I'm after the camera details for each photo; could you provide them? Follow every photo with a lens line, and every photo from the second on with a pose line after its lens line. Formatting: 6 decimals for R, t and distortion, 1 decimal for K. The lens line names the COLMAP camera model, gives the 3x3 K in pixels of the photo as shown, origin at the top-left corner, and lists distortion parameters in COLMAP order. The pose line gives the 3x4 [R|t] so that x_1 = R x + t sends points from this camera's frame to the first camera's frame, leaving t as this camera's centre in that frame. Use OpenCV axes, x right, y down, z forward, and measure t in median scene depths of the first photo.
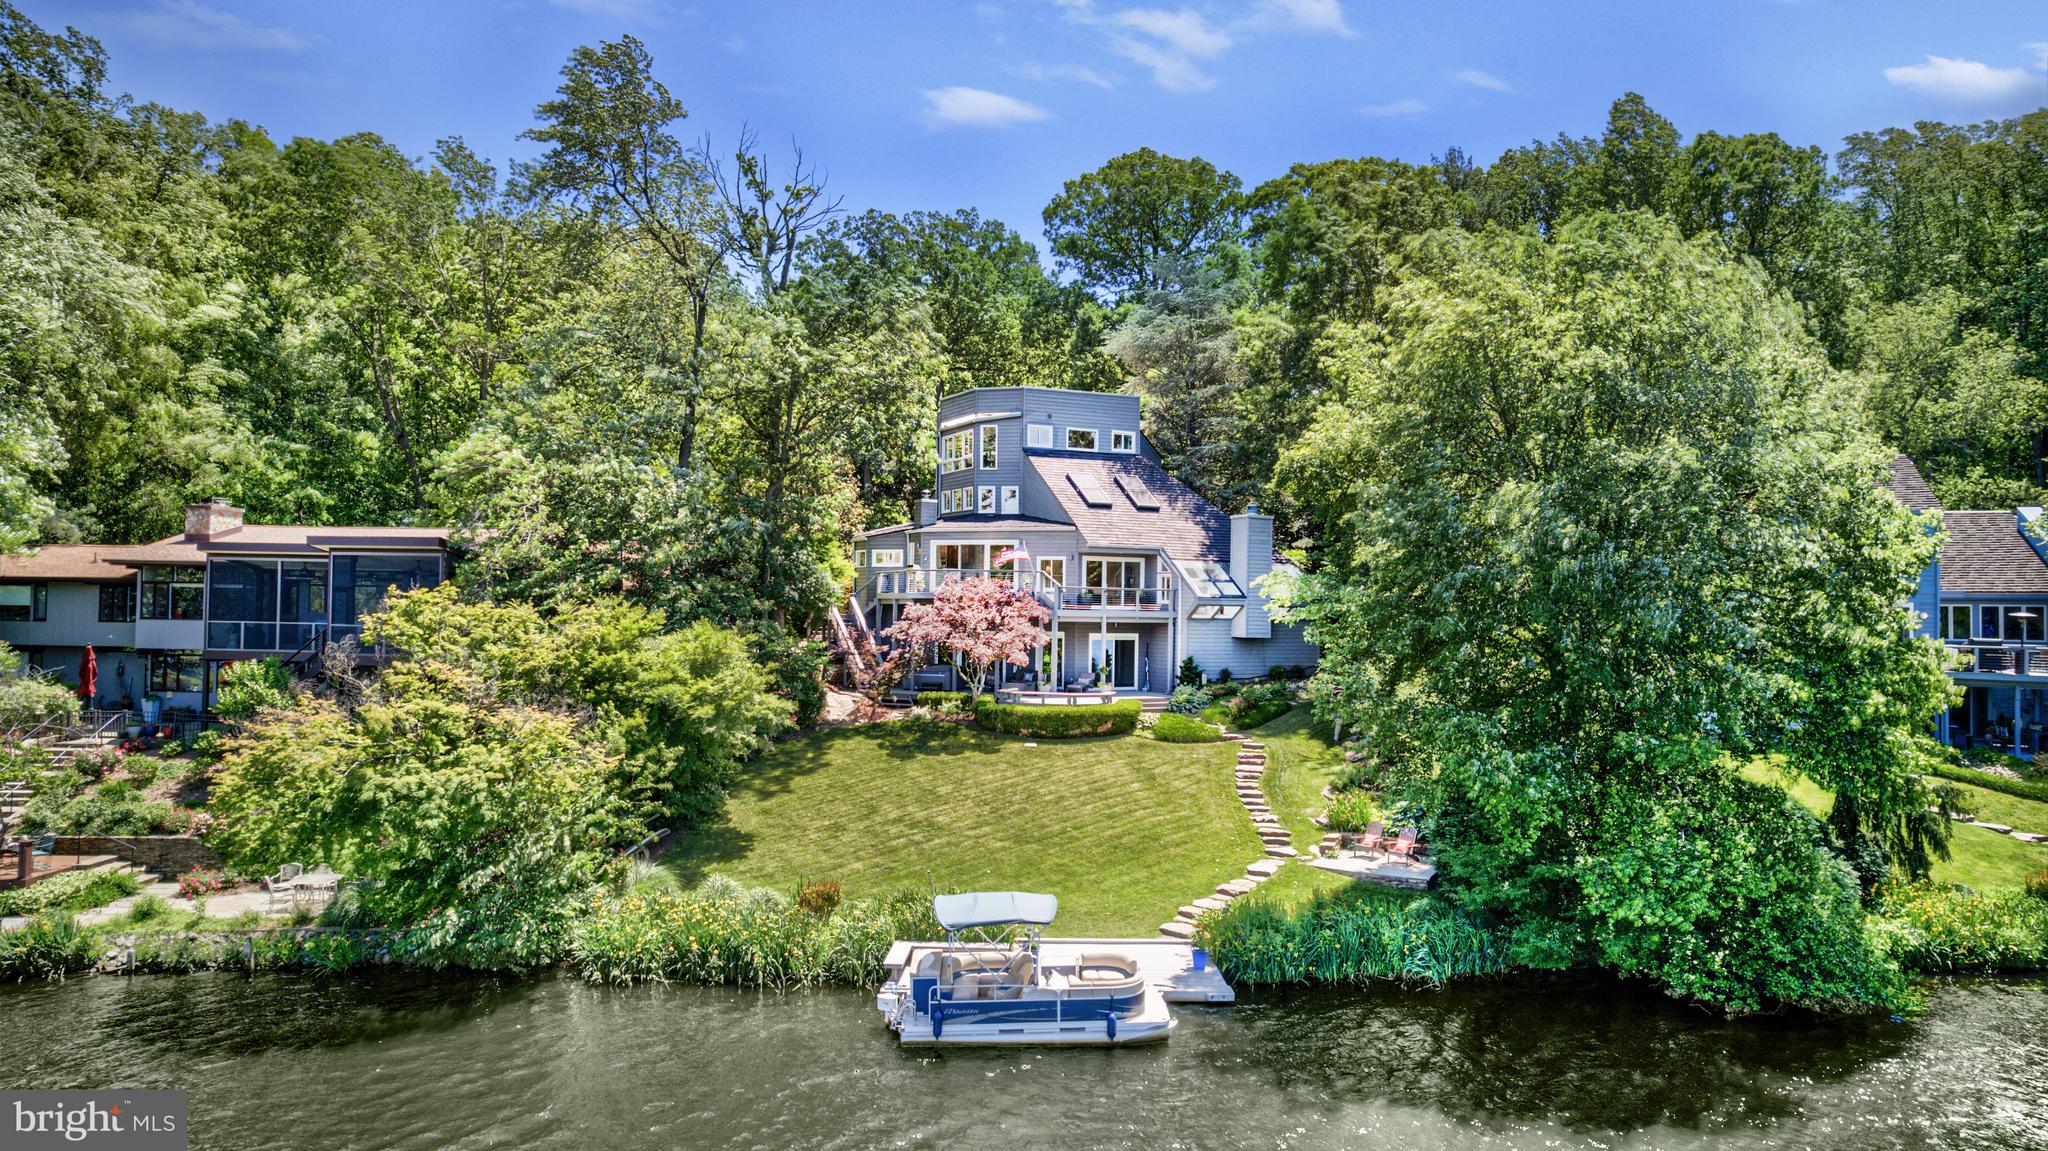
lens RADIAL K [[1309.2, 0, 1022.3], [0, 1309.2, 575.4], [0, 0, 1]] dist [-0.065084, 0.048882]
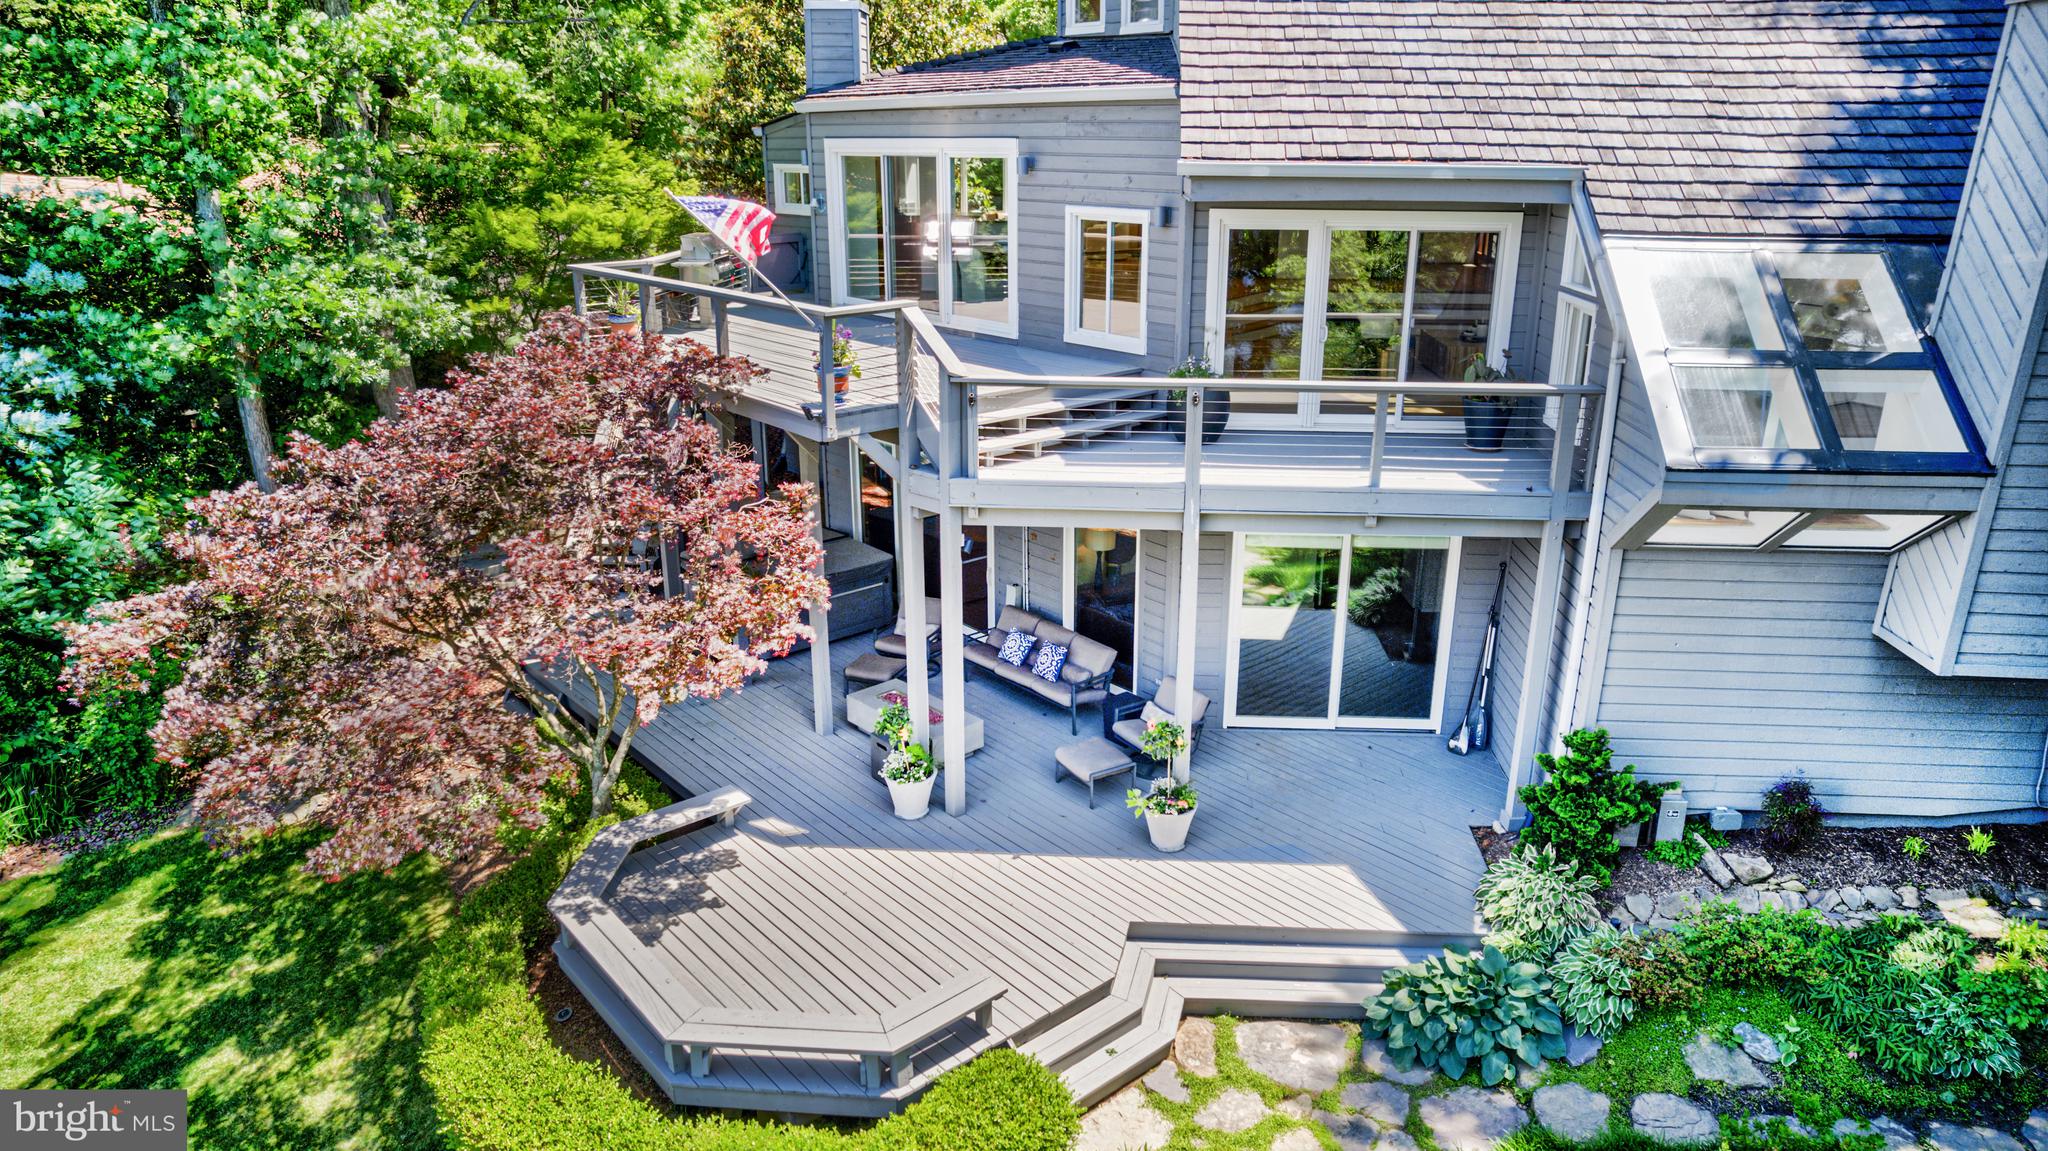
lens RADIAL K [[1309.2, 0, 1026.9], [0, 1309.2, 573.0], [0, 0, 1]] dist [-0.065084, 0.048882]
pose [[0.848709, 0.153611, -0.506060, 0.145418], [0.029706, 0.941531, 0.335614, -0.032638], [0.528025, -0.299872, 0.794522, 0.761403]]
